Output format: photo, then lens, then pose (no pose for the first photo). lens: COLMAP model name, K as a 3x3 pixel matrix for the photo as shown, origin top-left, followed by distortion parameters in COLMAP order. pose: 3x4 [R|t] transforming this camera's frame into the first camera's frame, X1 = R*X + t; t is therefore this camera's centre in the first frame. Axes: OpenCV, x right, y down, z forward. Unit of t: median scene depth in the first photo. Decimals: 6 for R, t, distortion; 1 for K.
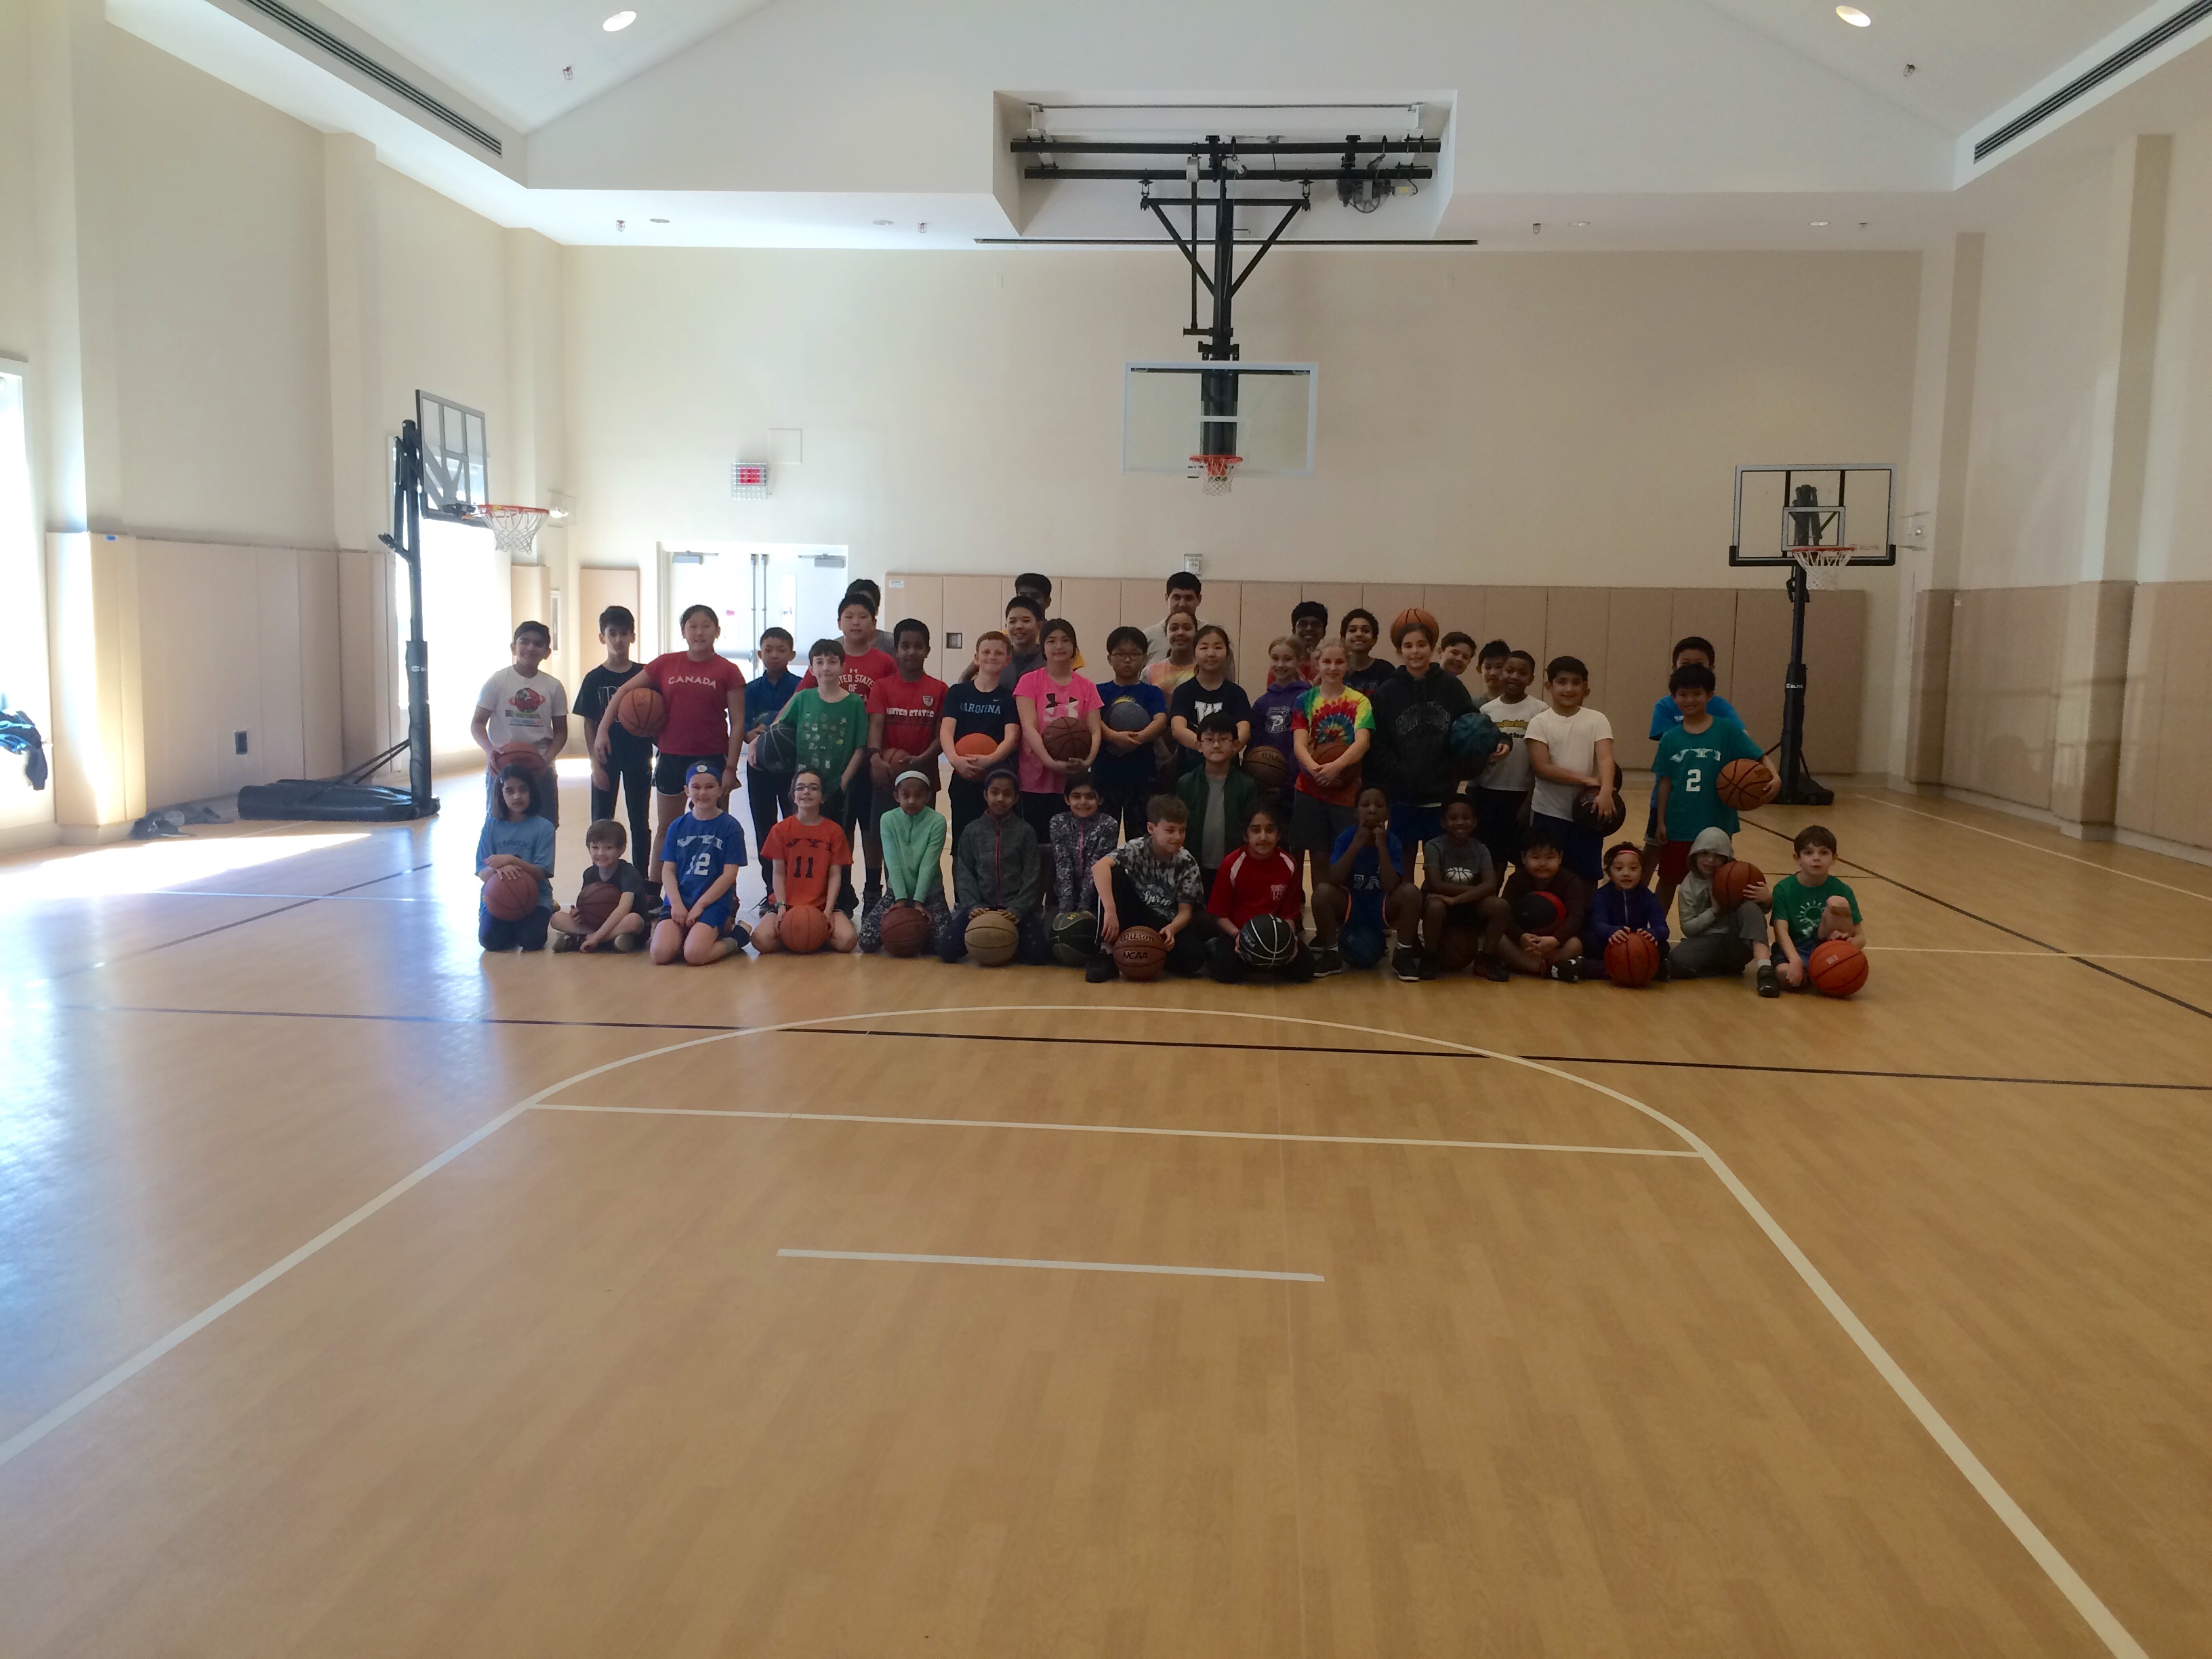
lens RADIAL K [[1898.7, 0, 1107.2], [0, 1898.7, 828.3], [0, 0, 1]] dist [0.018461, -0.008371]
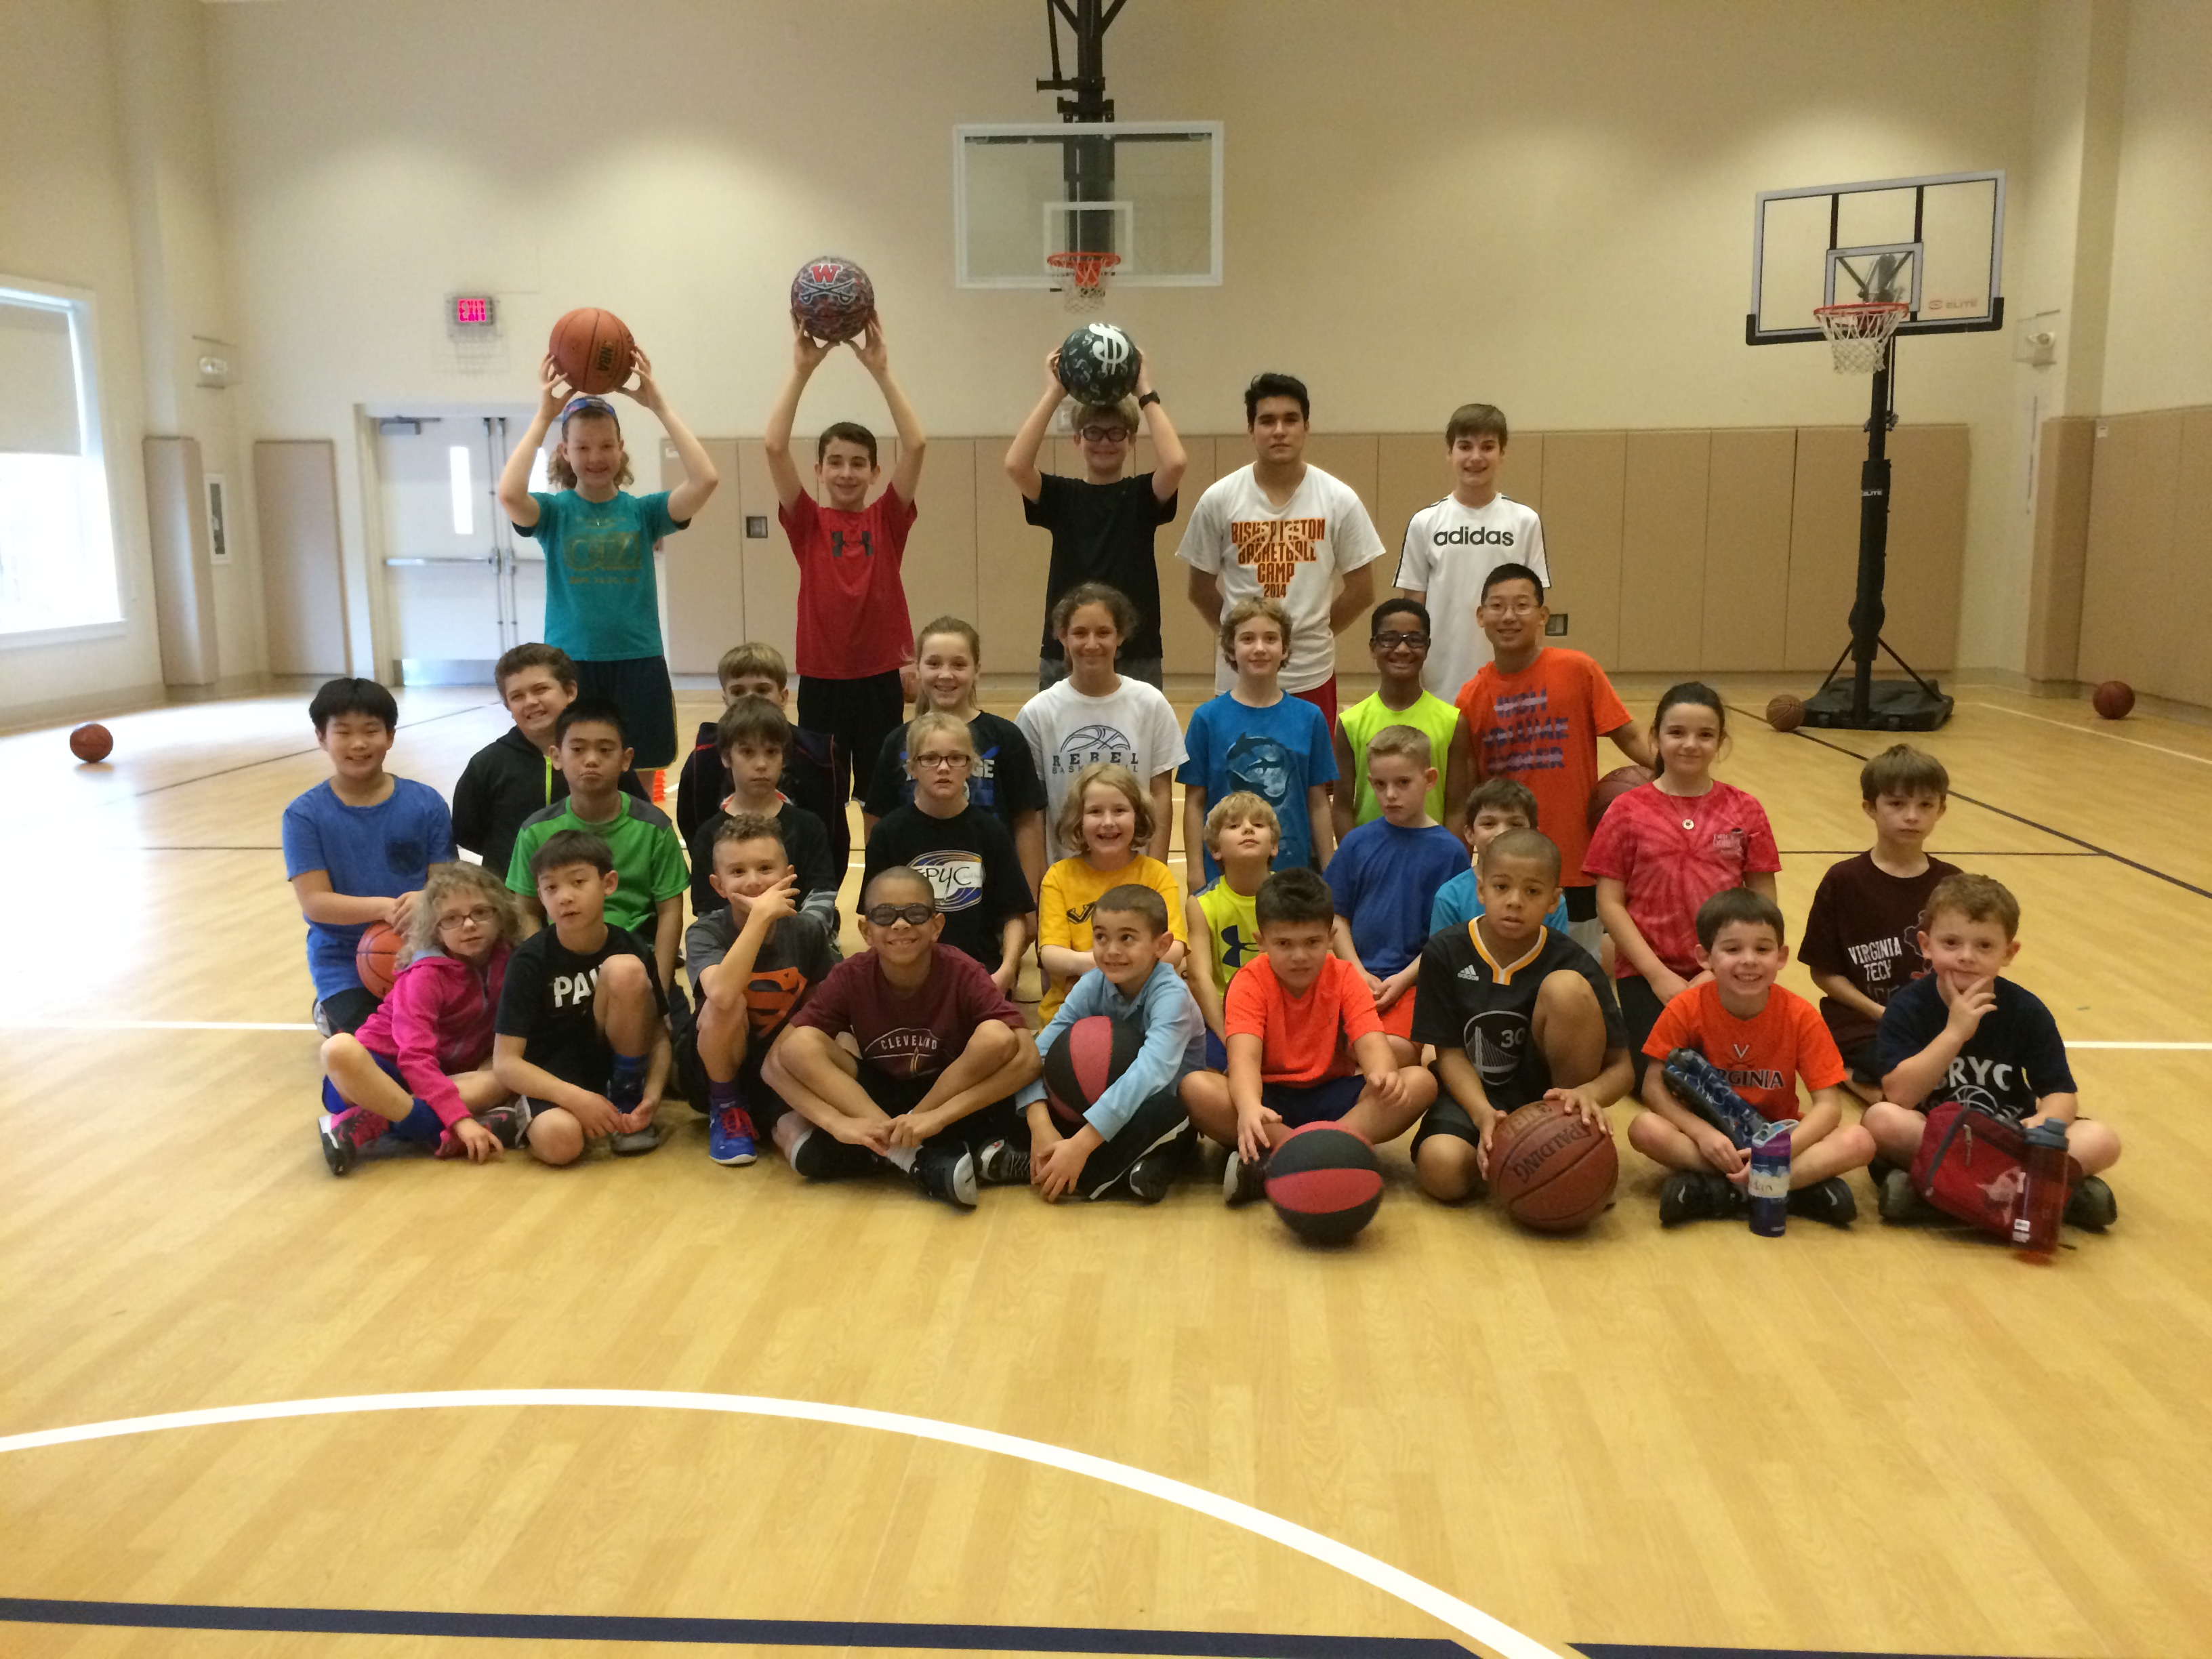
lens RADIAL K [[1898.7, 0, 1100.5], [0, 1898.7, 839.3], [0, 0, 1]] dist [0.018461, -0.008371]
pose [[0.999556, -0.028998, 0.006883, 0.051436], [0.028548, 0.997888, 0.058343, -0.016625], [-0.008560, -0.058120, 0.998273, 0.262455]]
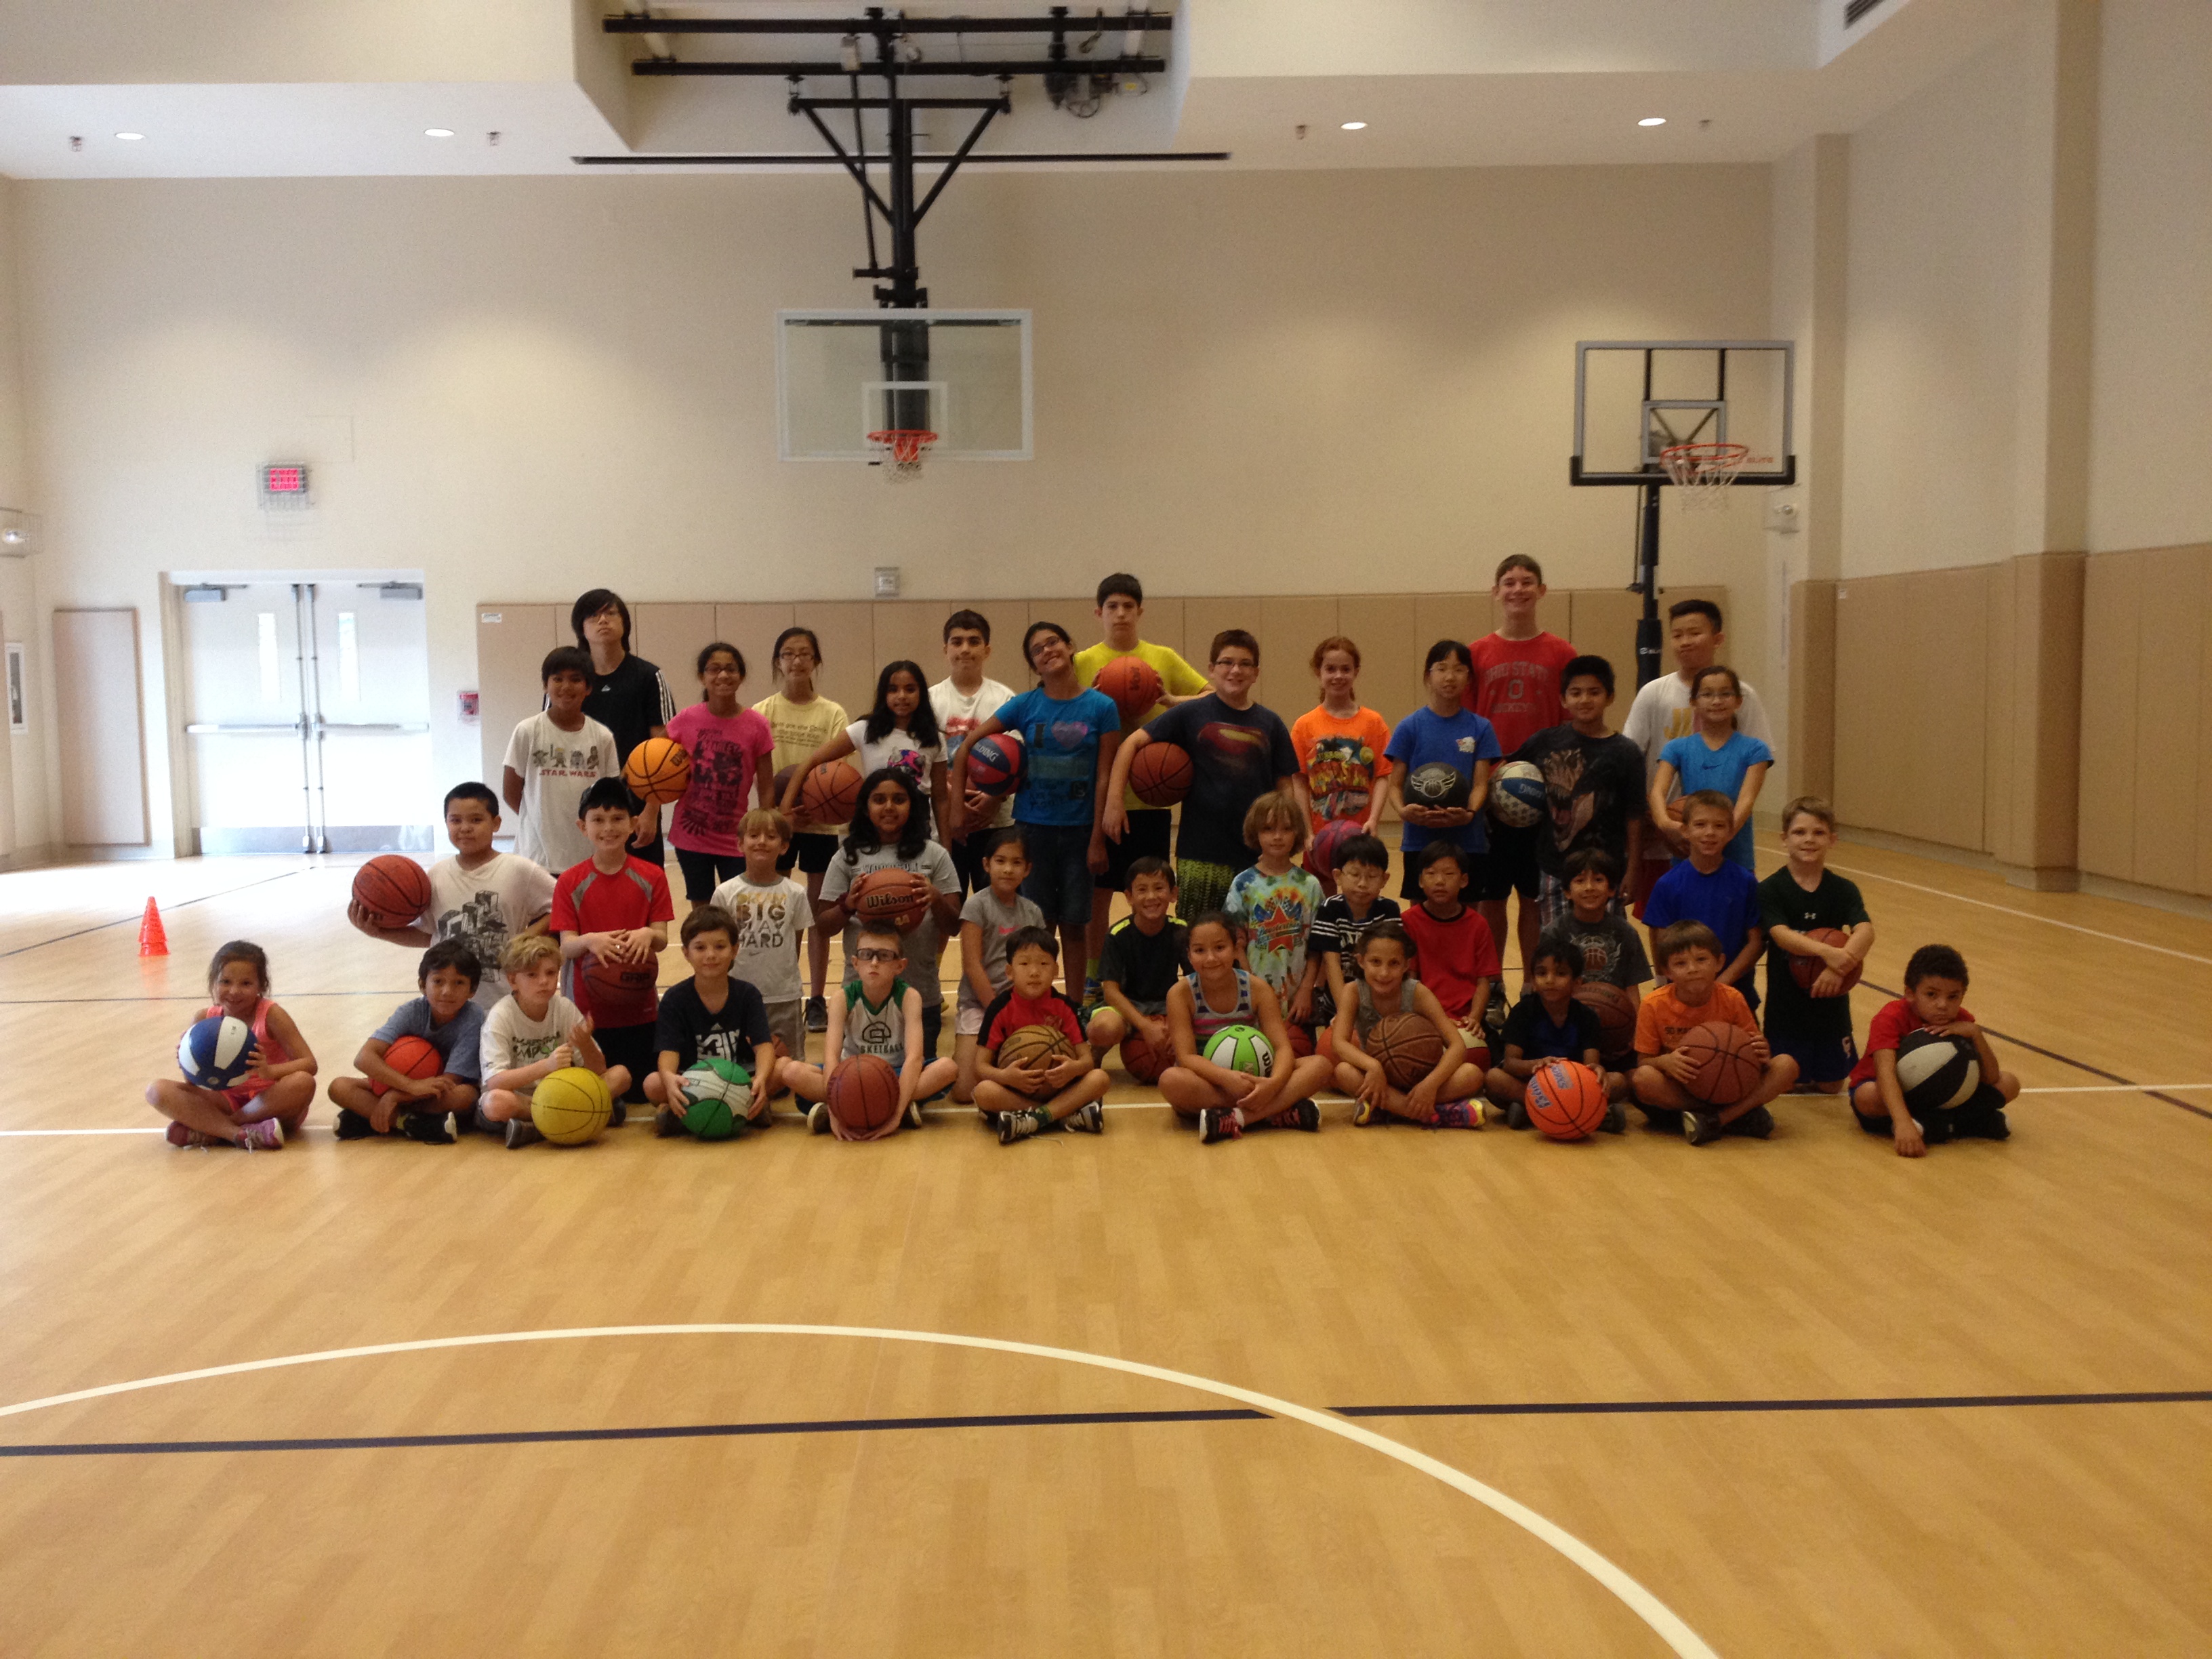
lens RADIAL K [[2134.8, 0, 1111.4], [0, 2134.8, 826.2], [0, 0, 1]] dist [-0.010681, 0.000000]
pose [[0.992333, -0.043569, 0.115659, 0.034381], [0.047536, 0.998364, -0.031765, -0.008392], [-0.114086, 0.037019, 0.992781, 0.150063]]
